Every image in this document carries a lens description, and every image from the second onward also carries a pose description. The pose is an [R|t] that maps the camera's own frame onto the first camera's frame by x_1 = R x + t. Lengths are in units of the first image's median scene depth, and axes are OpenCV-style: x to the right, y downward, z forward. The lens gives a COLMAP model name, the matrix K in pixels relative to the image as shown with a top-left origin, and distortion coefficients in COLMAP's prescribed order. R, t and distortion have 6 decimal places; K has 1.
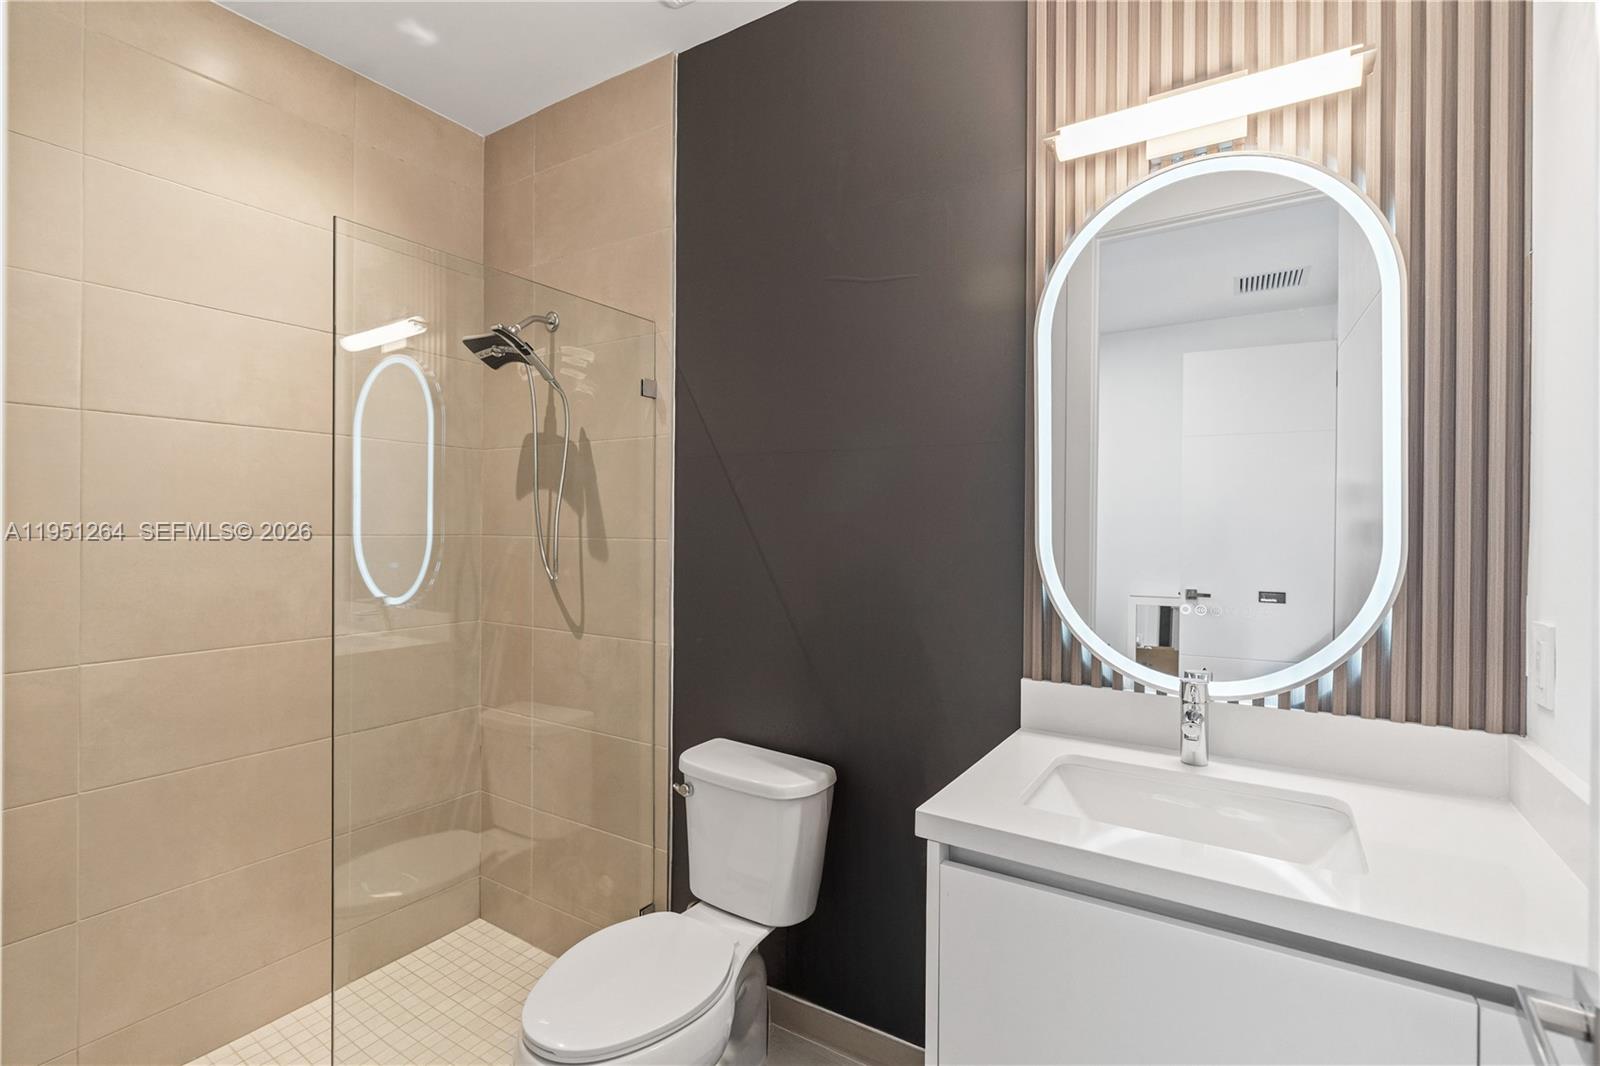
lens RADIAL K [[725.9, 0, 807.1], [0, 725.9, 526.1], [0, 0, 1]] dist [-0.005500, 0.001244]
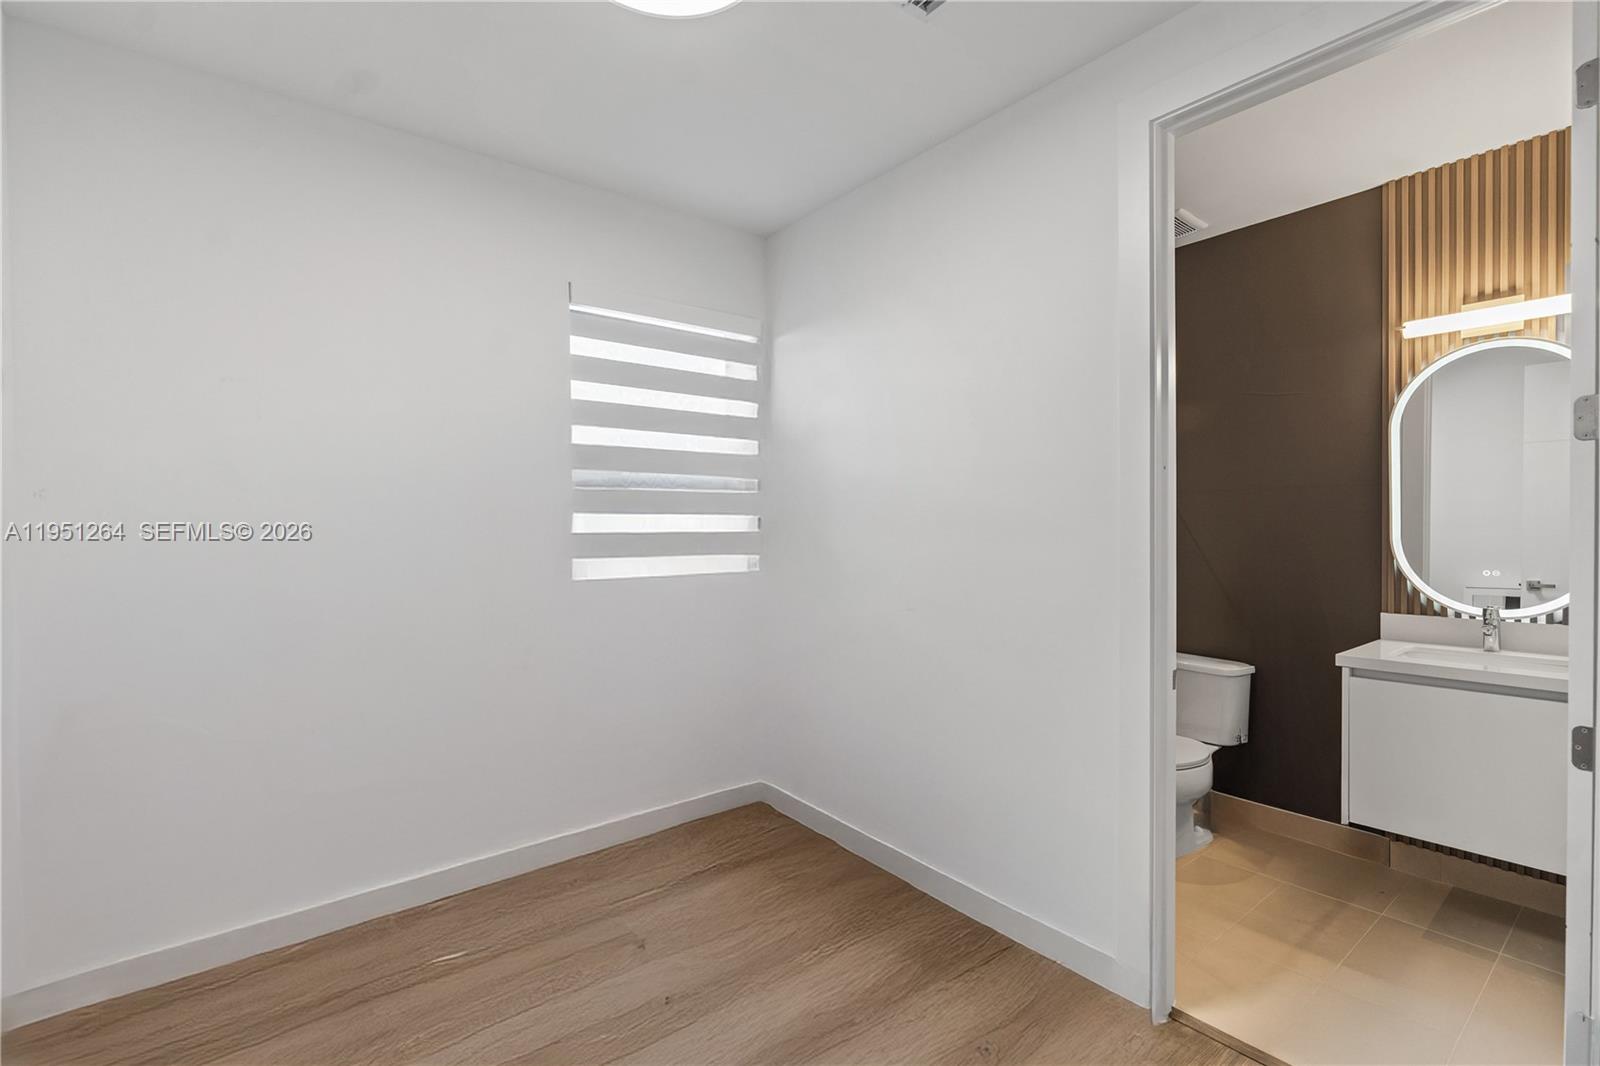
lens RADIAL K [[725.9, 0, 793.4], [0, 725.9, 544.5], [0, 0, 1]] dist [-0.005500, 0.001244]
pose [[0.942980, -0.012973, -0.332596, -0.550134], [0.019257, 0.999693, 0.015605, -0.025108], [0.332291, -0.021120, 0.942940, -1.358765]]
